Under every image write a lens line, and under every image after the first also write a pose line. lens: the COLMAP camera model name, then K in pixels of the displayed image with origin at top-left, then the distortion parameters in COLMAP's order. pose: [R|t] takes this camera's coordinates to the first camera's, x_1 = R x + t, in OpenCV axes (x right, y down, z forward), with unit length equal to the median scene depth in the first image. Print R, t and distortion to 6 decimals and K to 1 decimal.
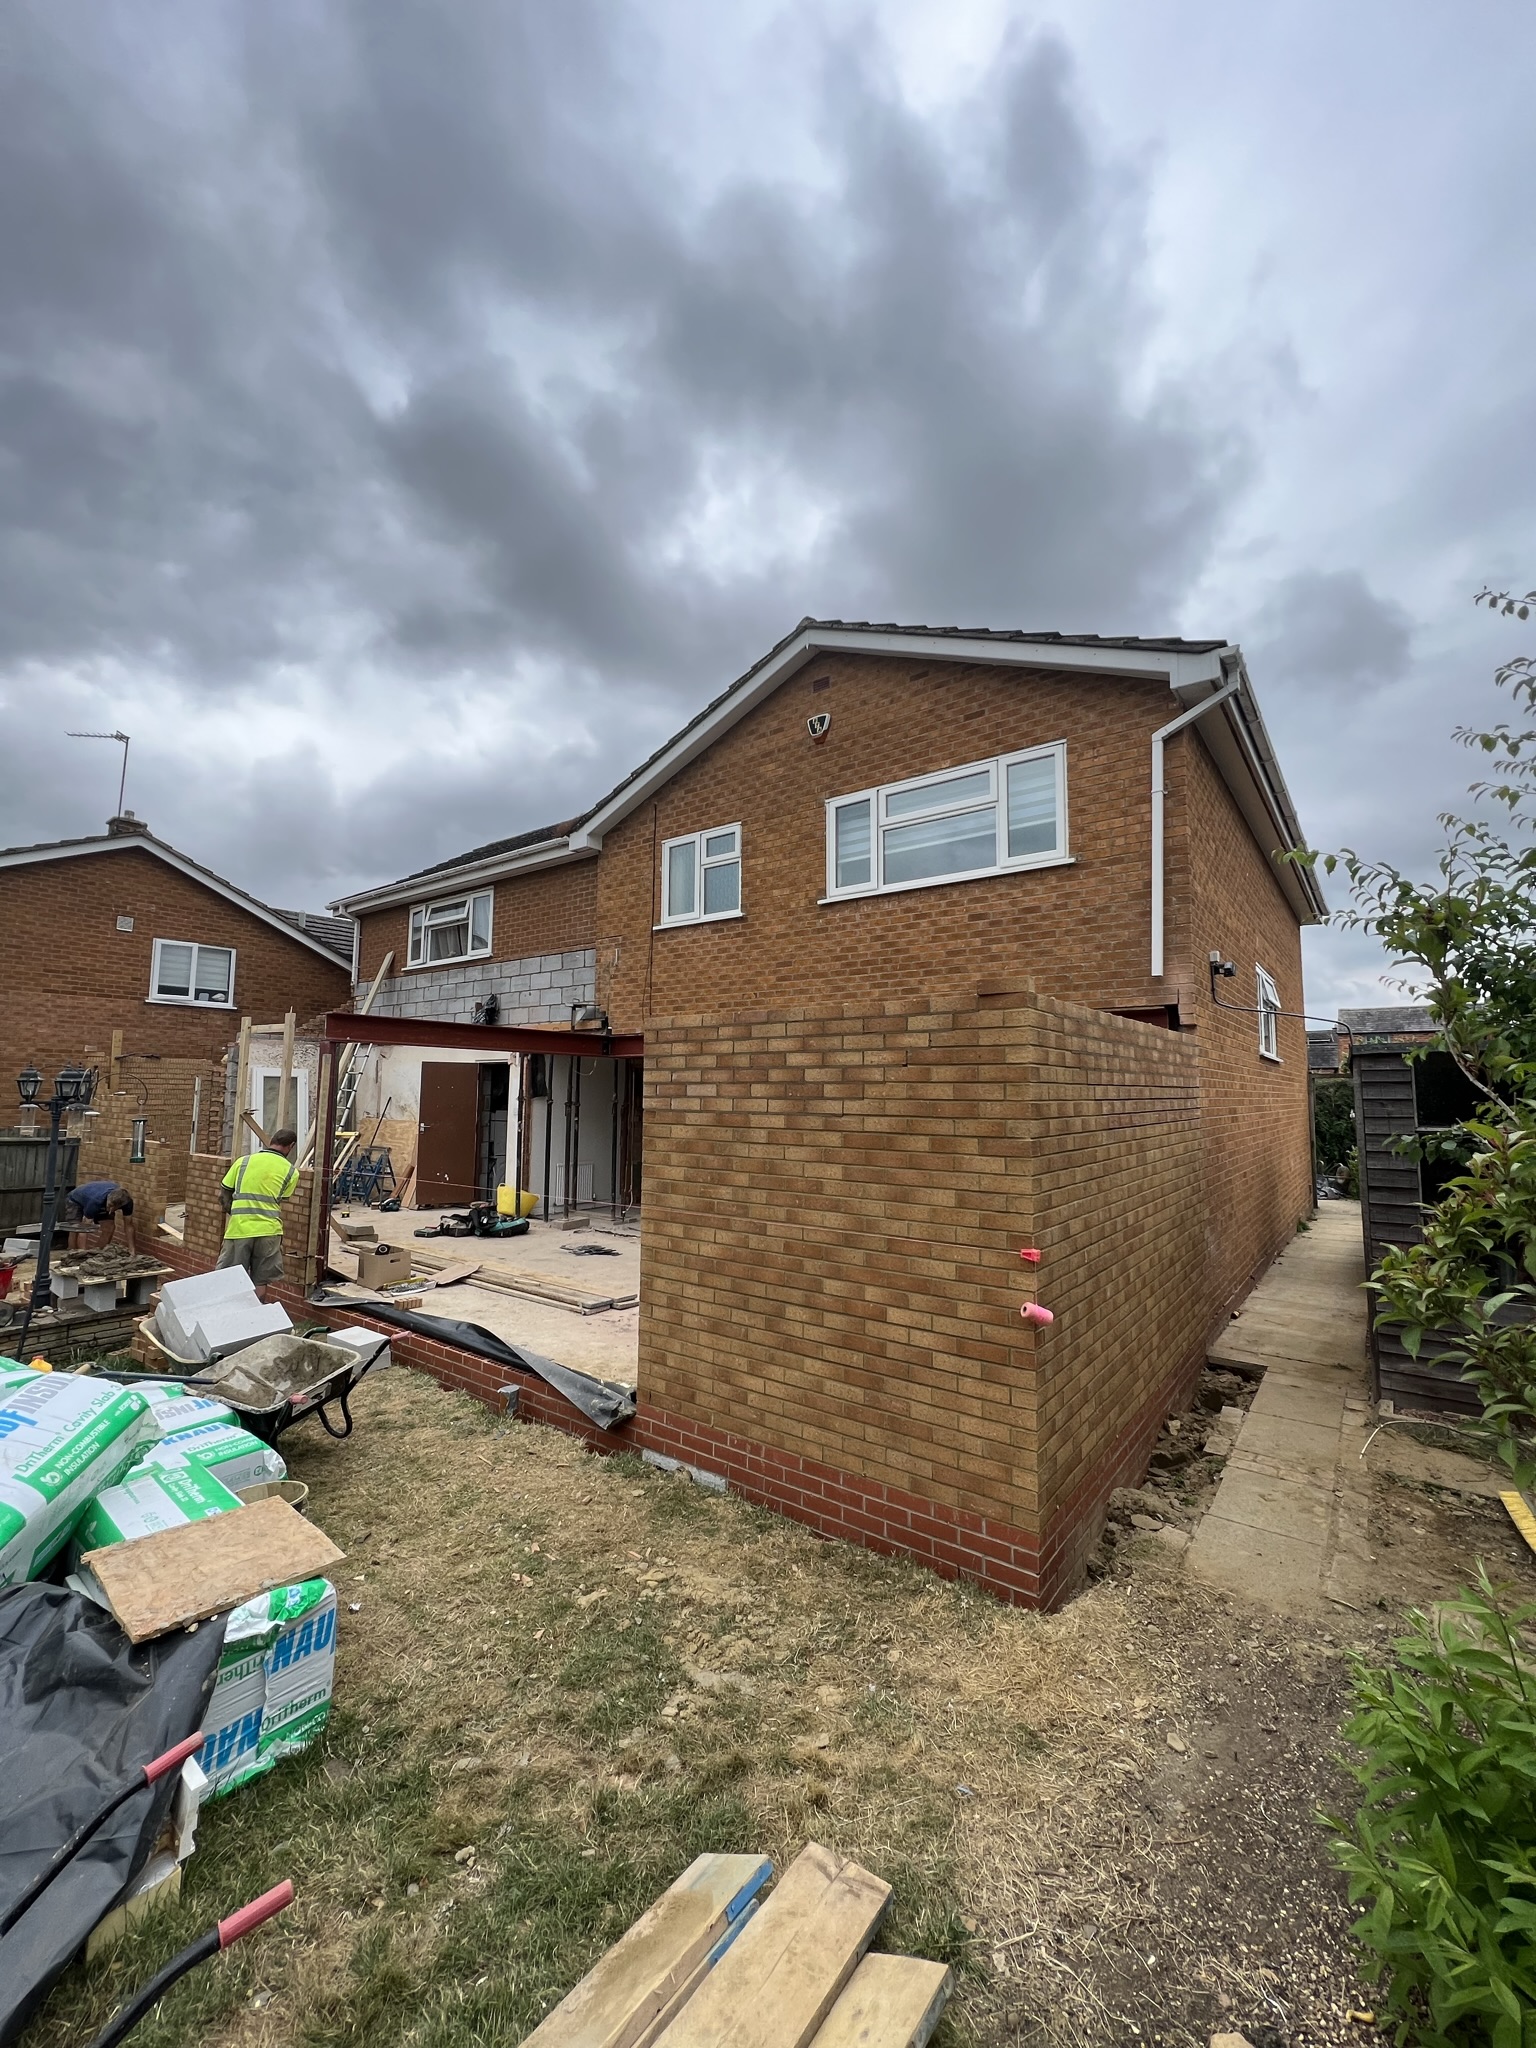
lens RADIAL K [[818.0, 0, 767.6], [0, 818.0, 1027.5], [0, 0, 1]] dist [-0.000892, -0.000409]
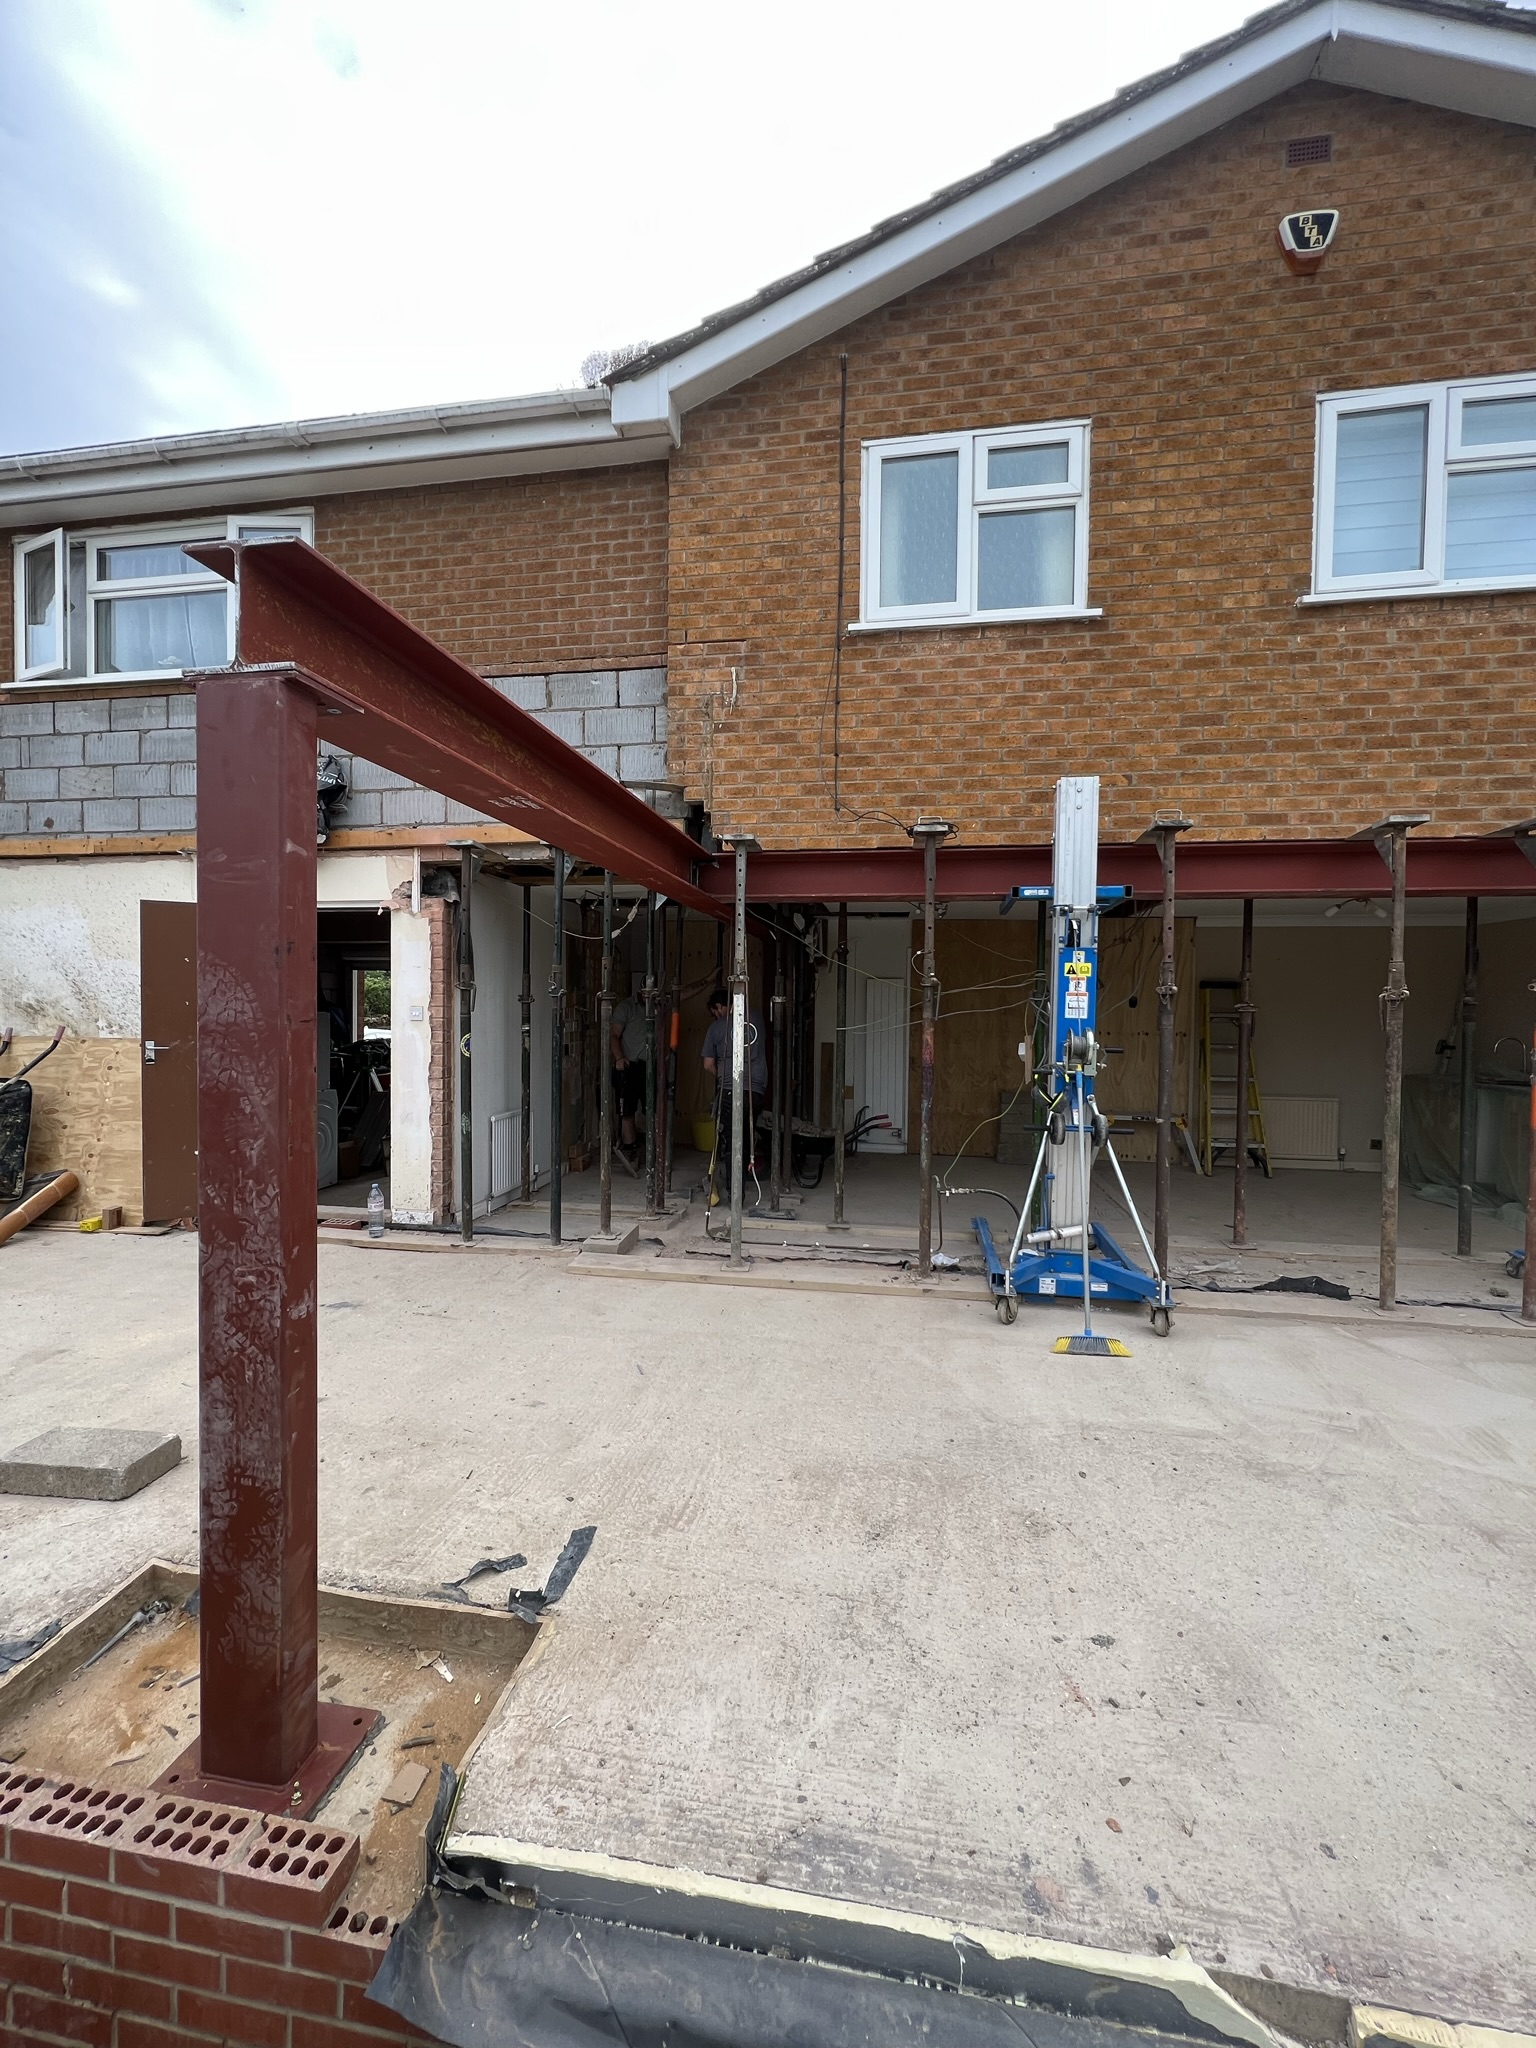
lens RADIAL K [[818.0, 0, 765.1], [0, 818.0, 1026.6], [0, 0, 1]] dist [-0.000892, -0.000409]
pose [[0.883122, -0.013786, 0.468942, -0.460917], [-0.040381, 0.993625, 0.105257, 0.069623], [-0.467403, -0.111891, 0.876935, 0.652247]]
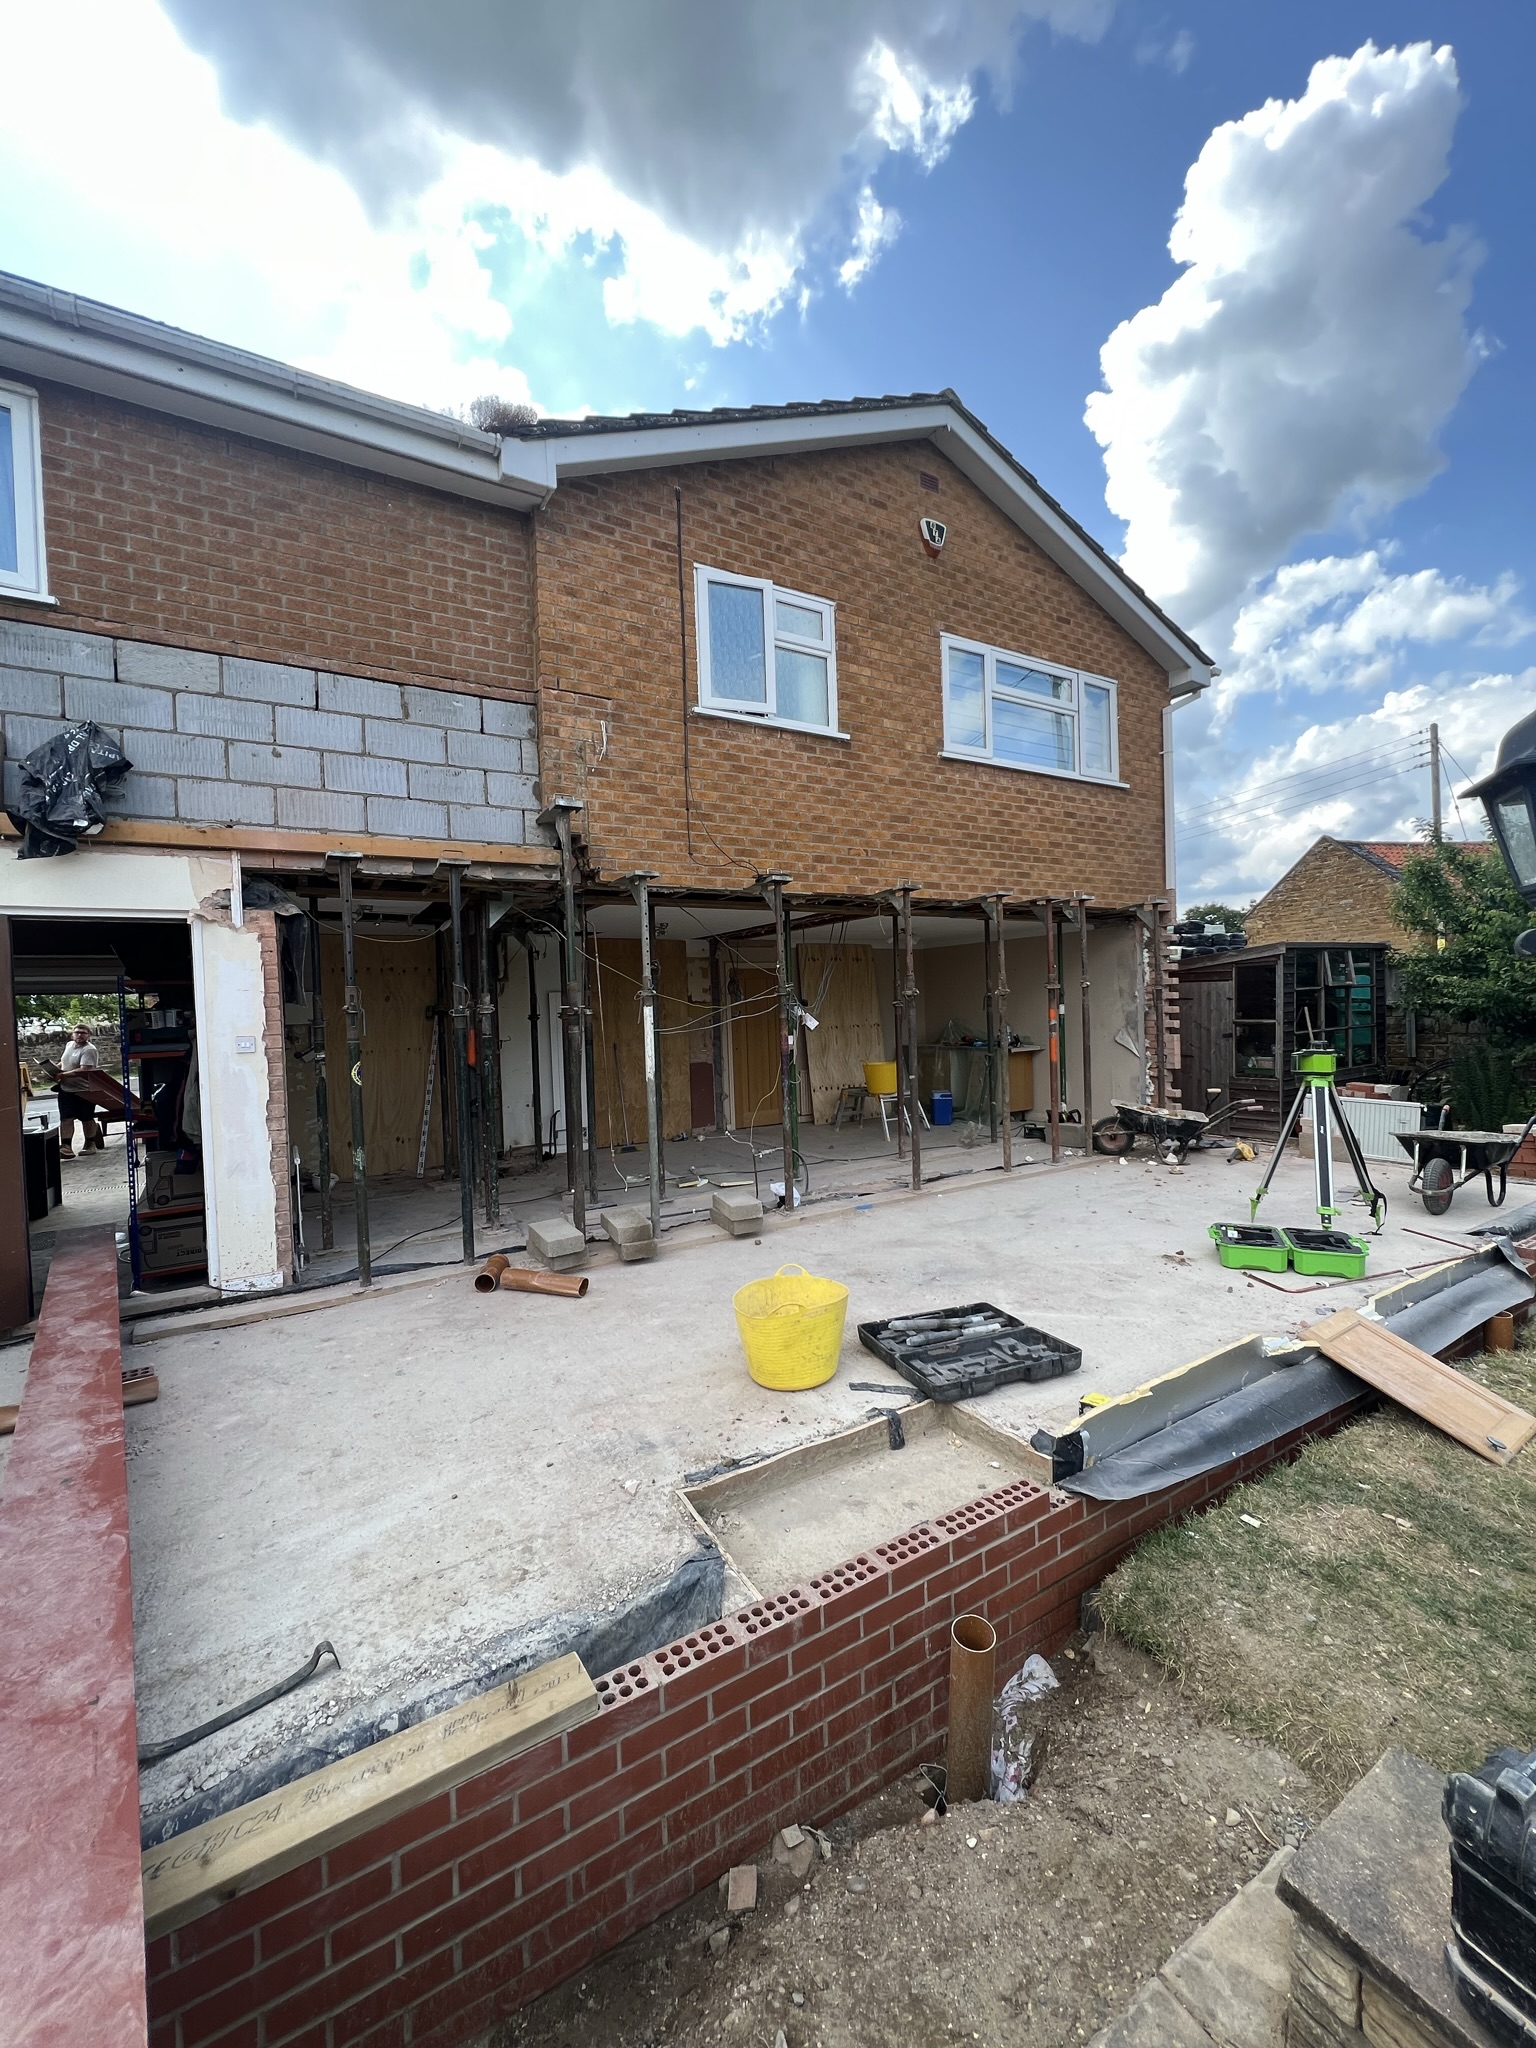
lens RADIAL K [[818.0, 0, 772.3], [0, 818.0, 1027.1], [0, 0, 1]] dist [-0.000892, -0.000409]
pose [[0.357608, -0.046134, 0.932731, -0.770408], [-0.037833, 0.997243, 0.063830, 0.077636], [-0.933105, -0.058114, 0.354877, 0.814982]]
